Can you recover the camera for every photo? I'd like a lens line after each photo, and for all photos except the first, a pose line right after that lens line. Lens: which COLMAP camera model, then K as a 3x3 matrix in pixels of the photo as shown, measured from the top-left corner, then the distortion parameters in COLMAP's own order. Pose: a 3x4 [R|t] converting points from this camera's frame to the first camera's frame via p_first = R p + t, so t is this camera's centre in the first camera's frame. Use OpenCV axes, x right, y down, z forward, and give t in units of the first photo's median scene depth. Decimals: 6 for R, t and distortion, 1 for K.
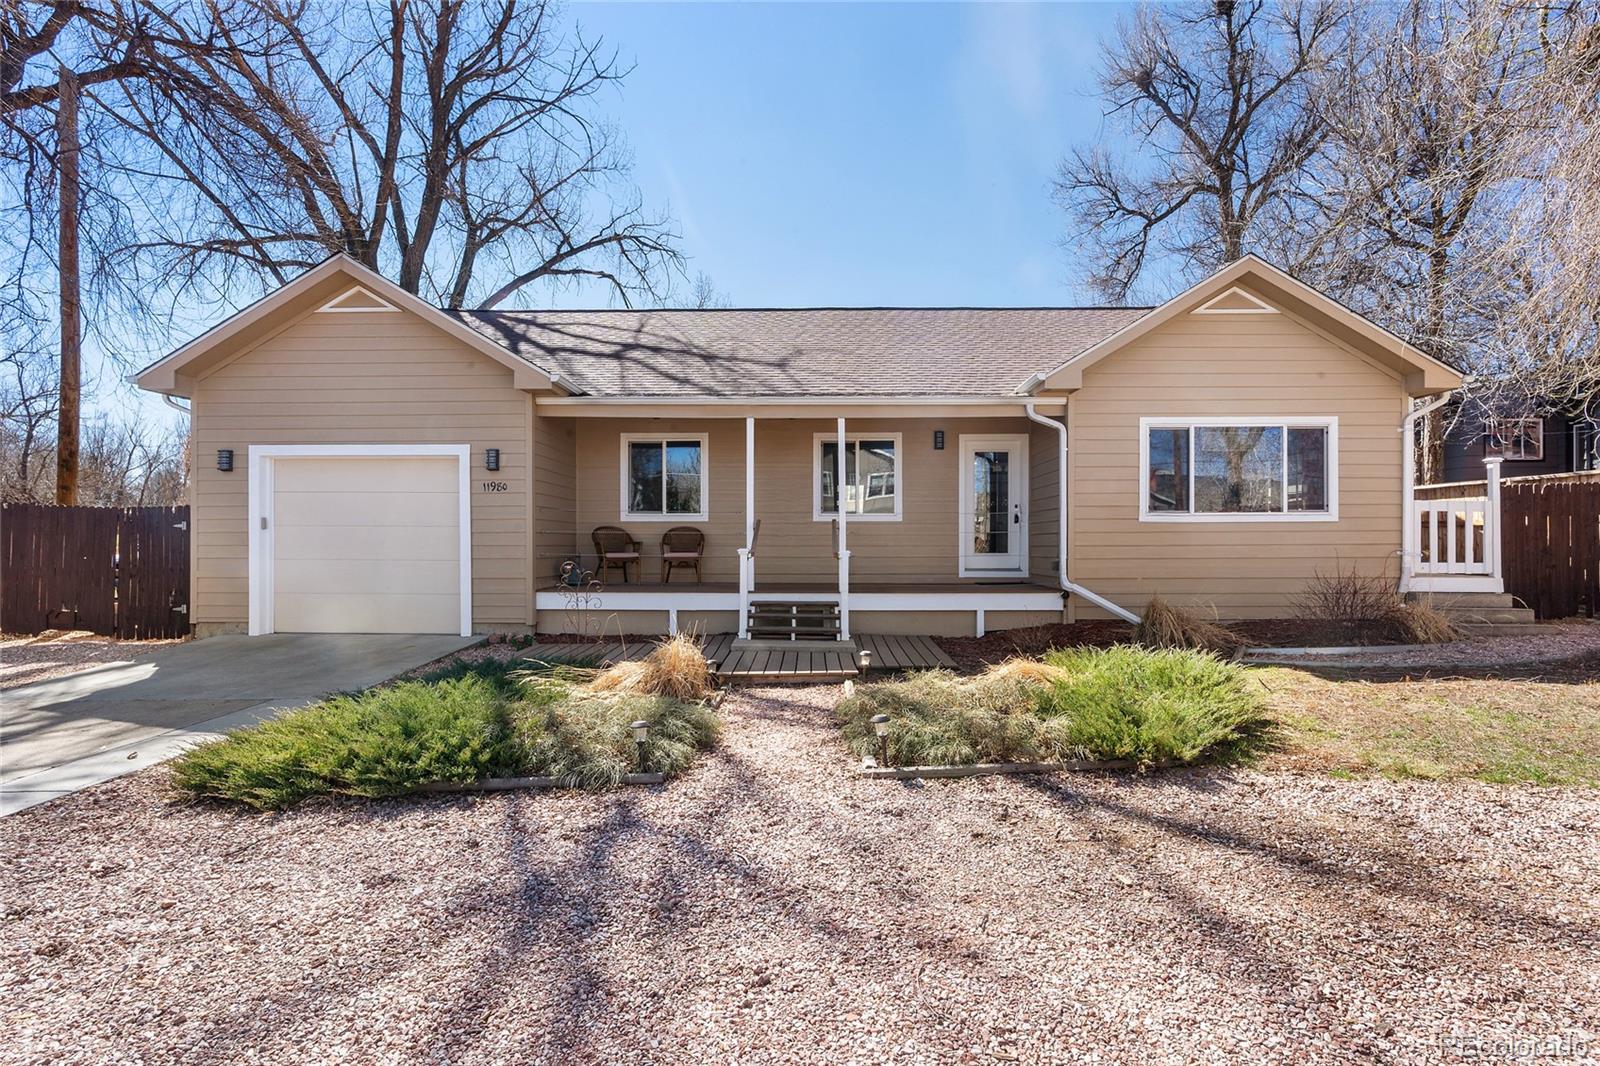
lens RADIAL K [[728.7, 0, 794.0], [0, 728.7, 530.2], [0, 0, 1]] dist [0.000287, 0.000007]
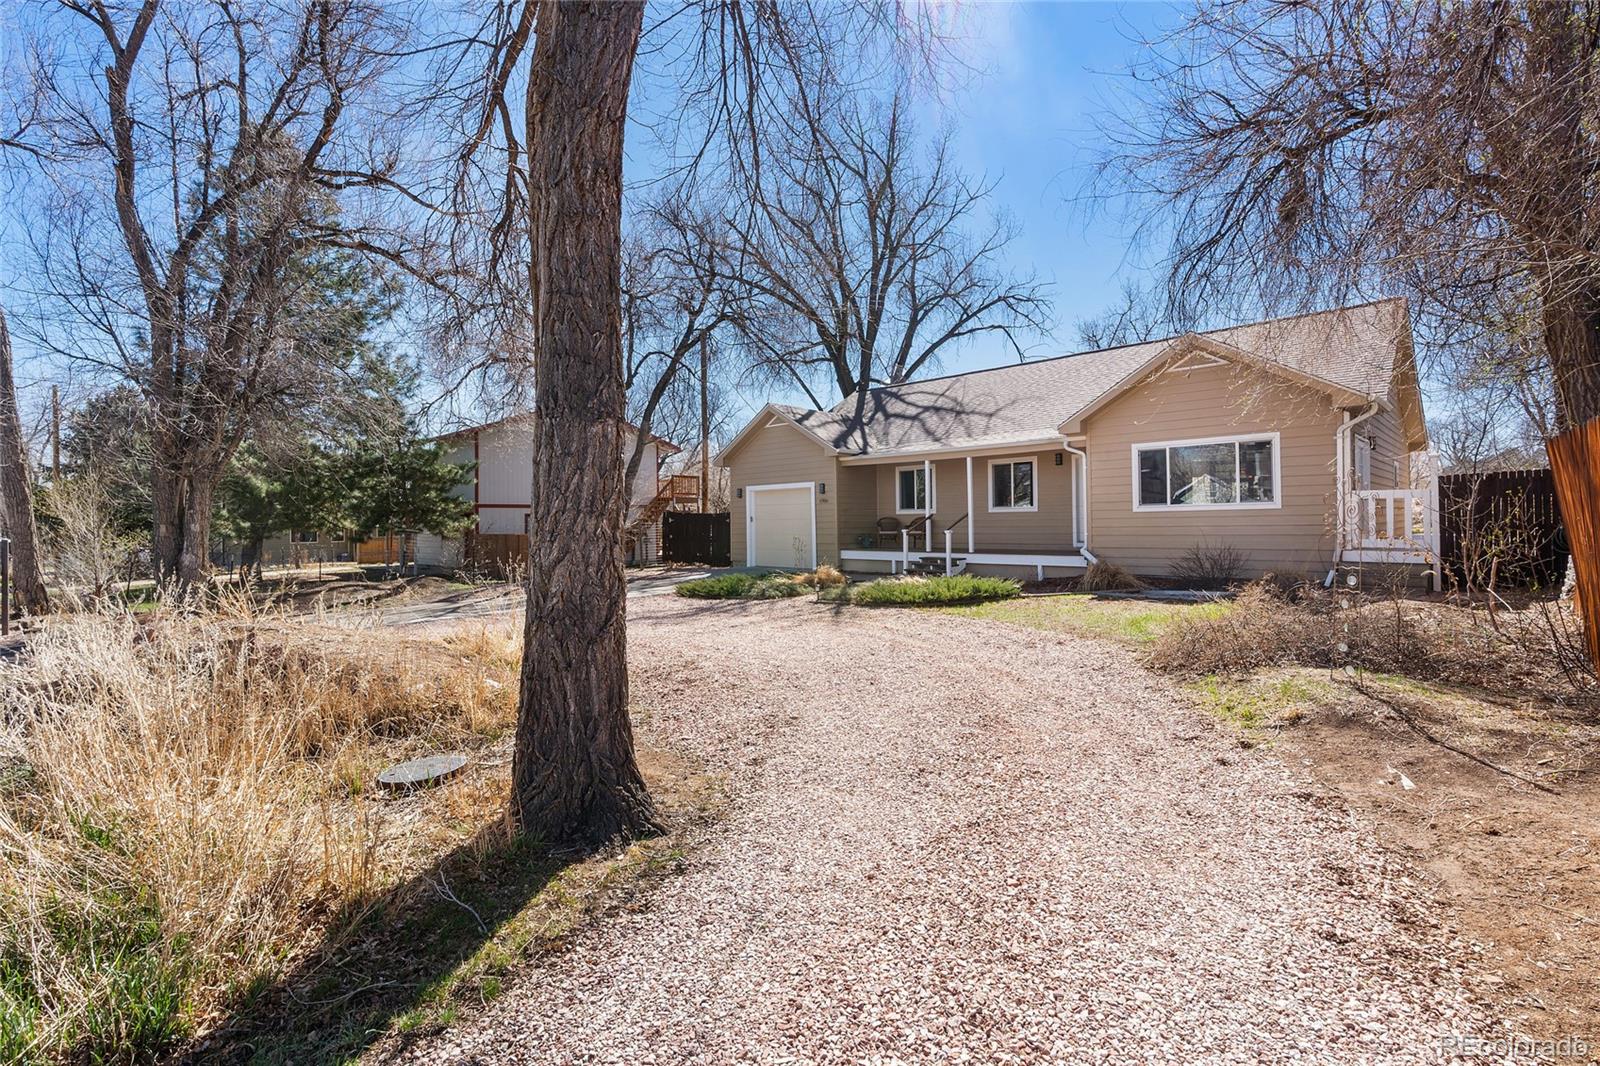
lens RADIAL K [[728.7, 0, 794.0], [0, 728.7, 530.2], [0, 0, 1]] dist [0.000287, 0.000007]
pose [[0.718343, -0.000850, -0.695689, 1.008900], [0.022146, 0.999520, 0.021646, -0.020786], [0.695337, -0.030956, 0.718017, -0.604941]]
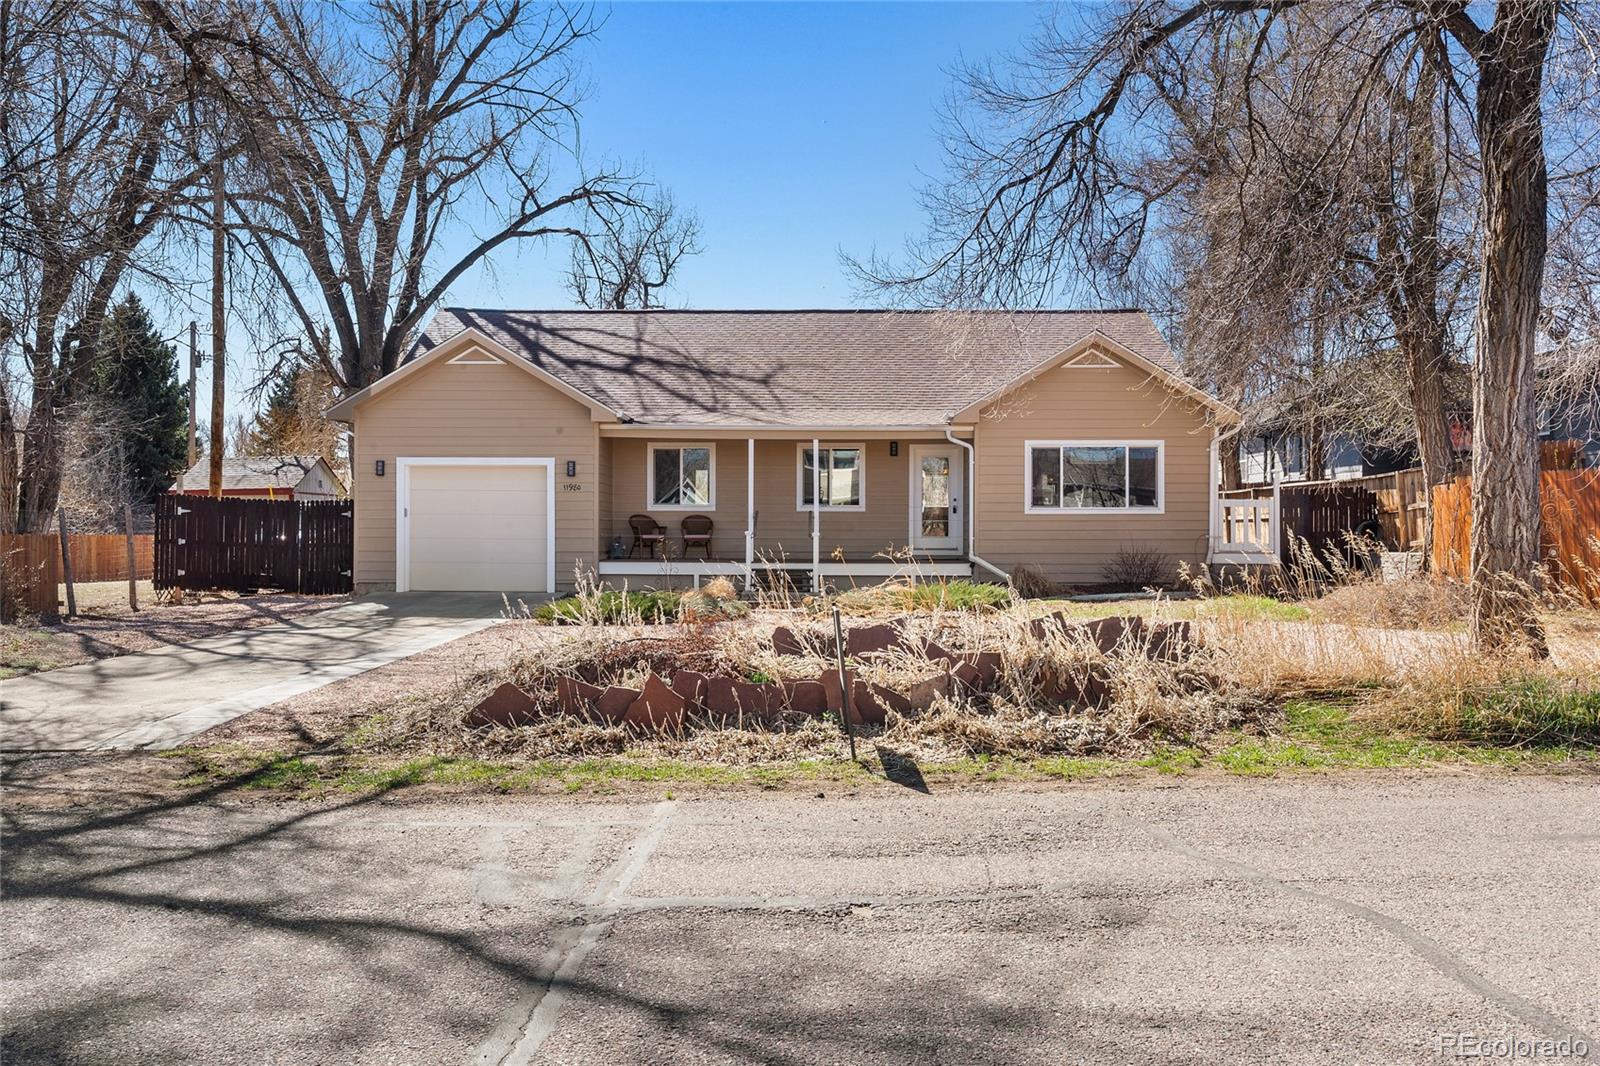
lens RADIAL K [[1323.6, 0, 751.4], [0, 1323.6, 531.6], [0, 0, 1]] dist [0.006482, 0.000805]
pose [[0.999808, 0.003824, -0.019209, -0.008662], [-0.003505, 0.999856, 0.016626, -0.017335], [0.019270, -0.016555, 0.999677, -1.550948]]
